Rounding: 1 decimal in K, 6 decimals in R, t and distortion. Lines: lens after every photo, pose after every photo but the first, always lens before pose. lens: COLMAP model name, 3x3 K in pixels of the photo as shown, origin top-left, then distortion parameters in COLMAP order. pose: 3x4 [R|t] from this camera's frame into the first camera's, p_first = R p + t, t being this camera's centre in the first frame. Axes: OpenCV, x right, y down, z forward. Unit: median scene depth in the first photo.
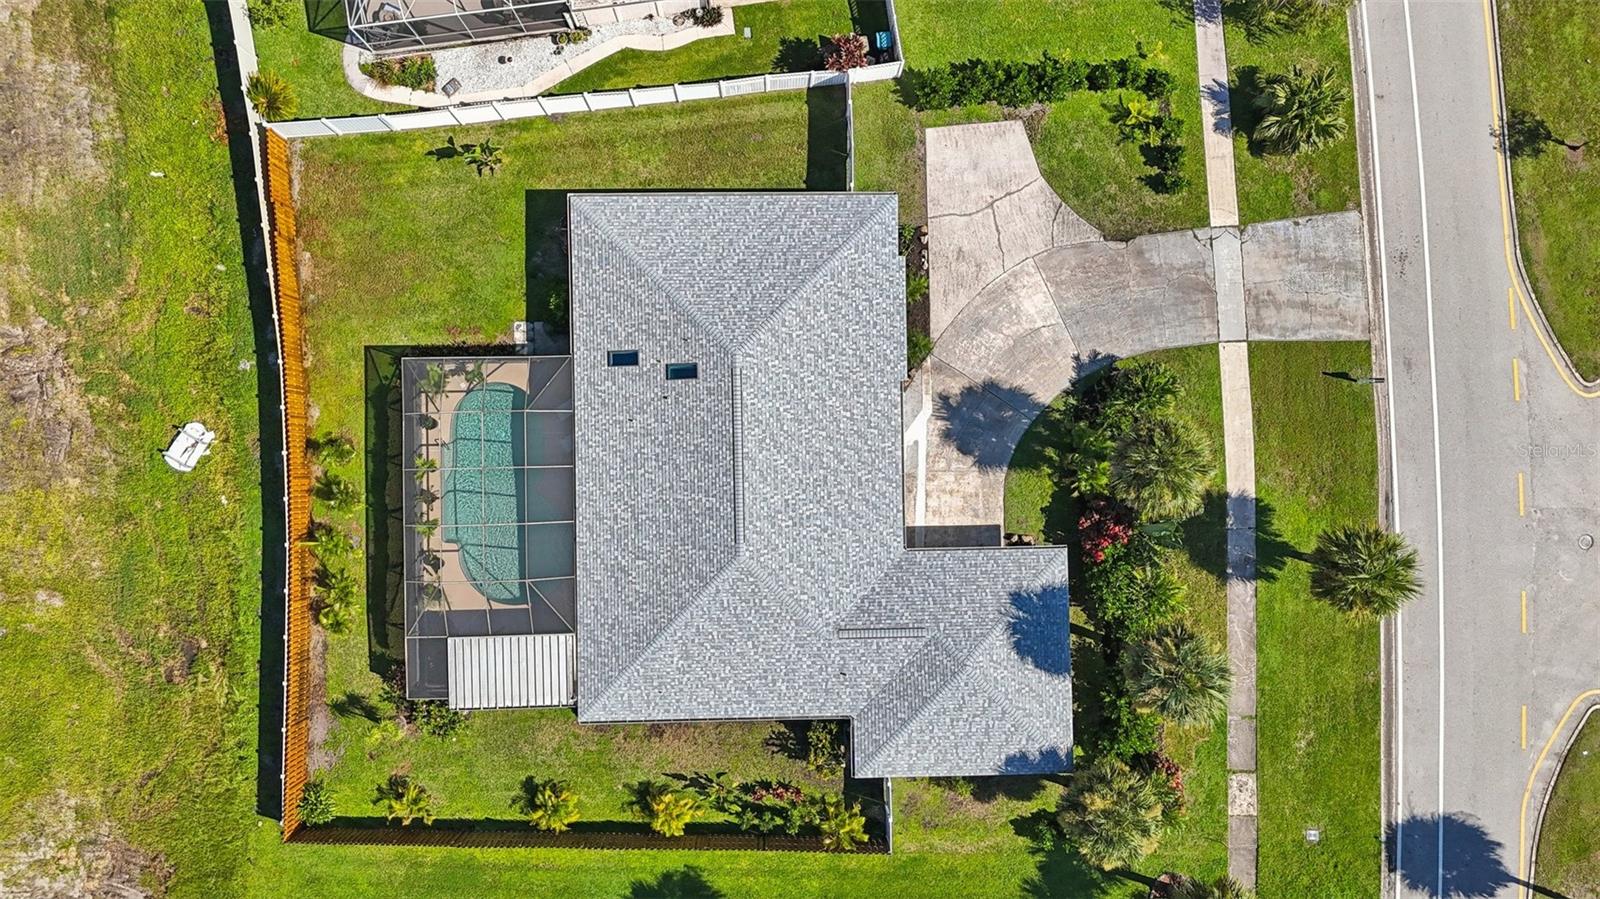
lens RADIAL K [[1179.7, 0, 800.0], [0, 1179.7, 449.5], [0, 0, 1]] dist [0.031781, -0.005904]
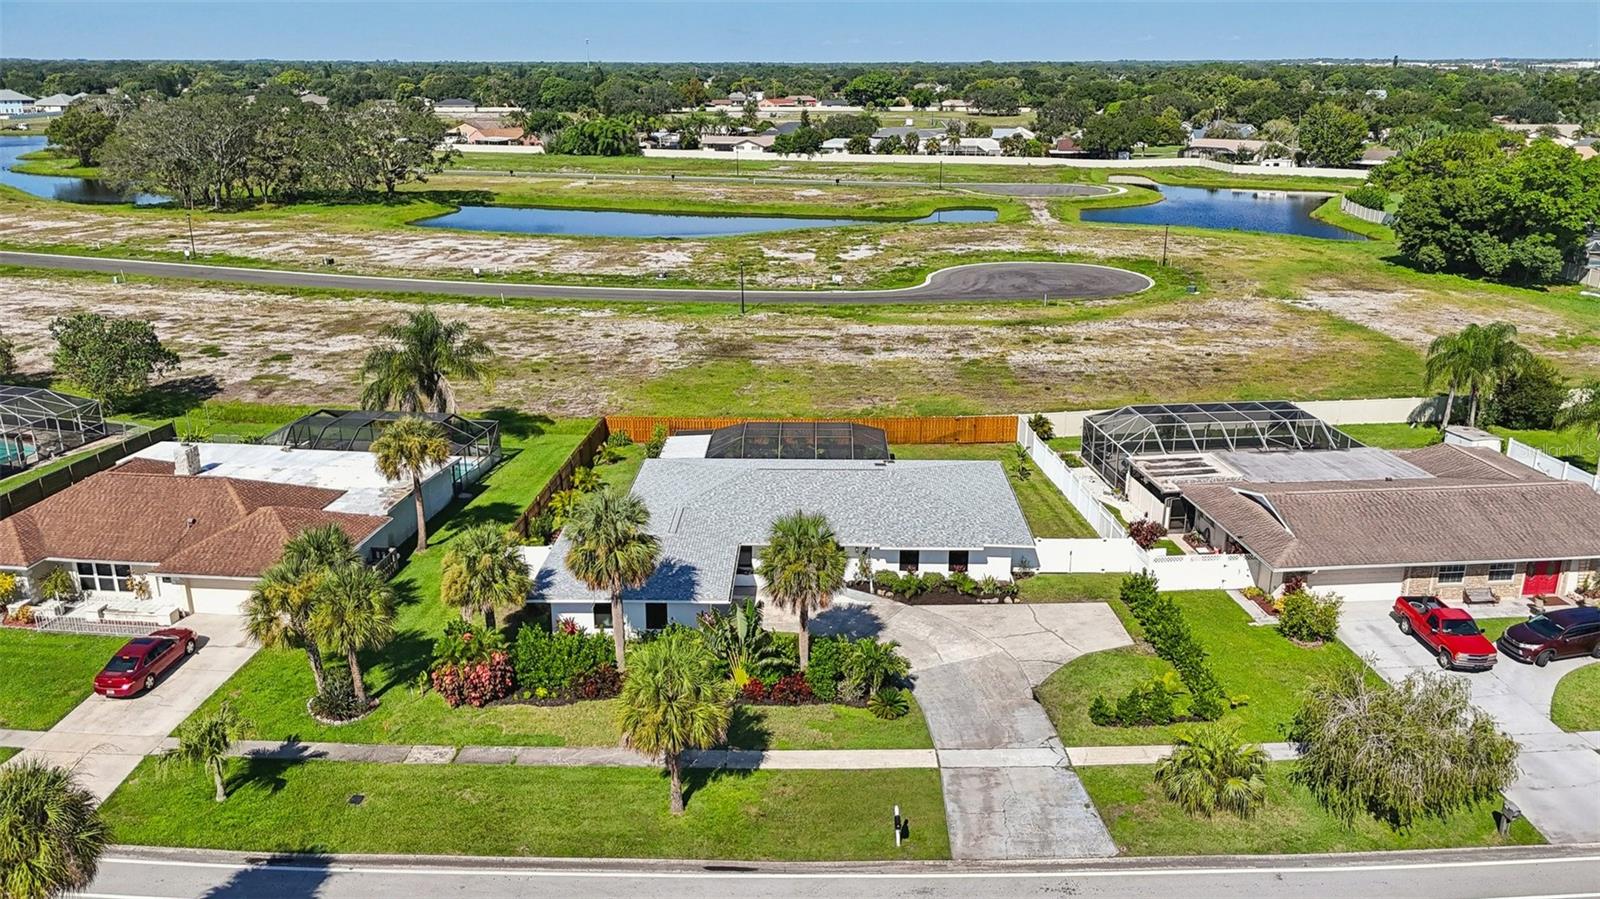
lens RADIAL K [[1179.7, 0, 800.0], [0, 1179.7, 449.5], [0, 0, 1]] dist [0.031781, -0.005904]
pose [[-0.039296, 0.286867, -0.957164, 1.148460], [-0.999104, 0.003806, 0.042159, -0.026393], [0.015736, 0.957963, 0.286460, 0.524524]]
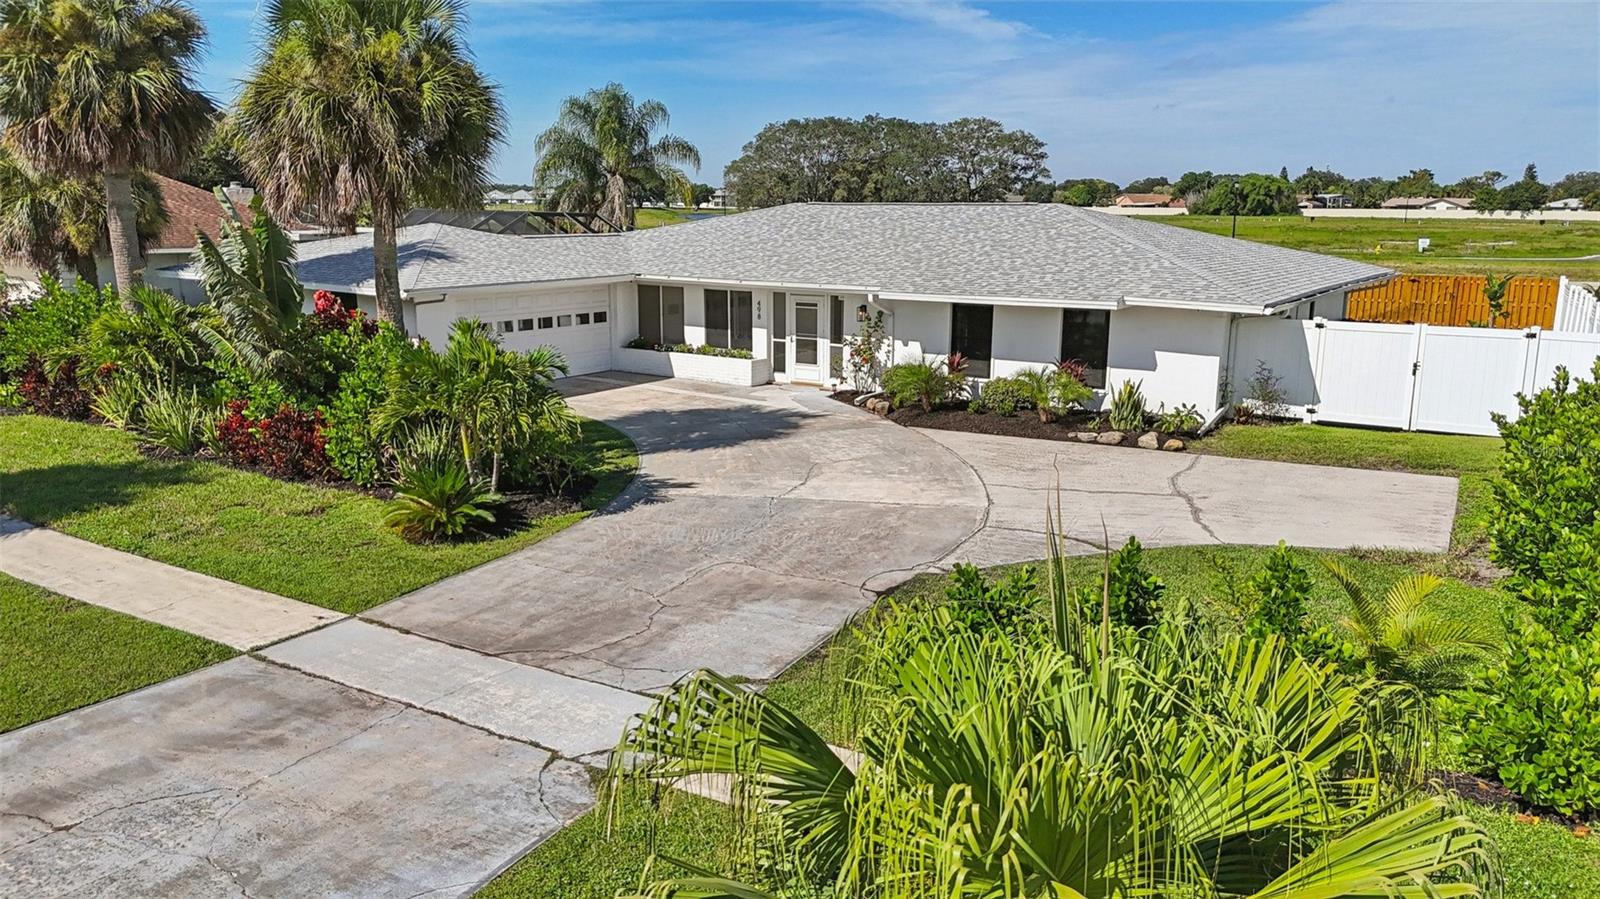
lens RADIAL K [[1164.0, 0, 793.0], [0, 1164.0, 444.5], [0, 0, 1]] dist [0.098416, -0.113693]
pose [[-0.580292, 0.150642, -0.800355, 0.495843], [-0.814407, -0.109062, 0.569953, -0.308729], [-0.001430, 0.982554, 0.185972, 0.916087]]
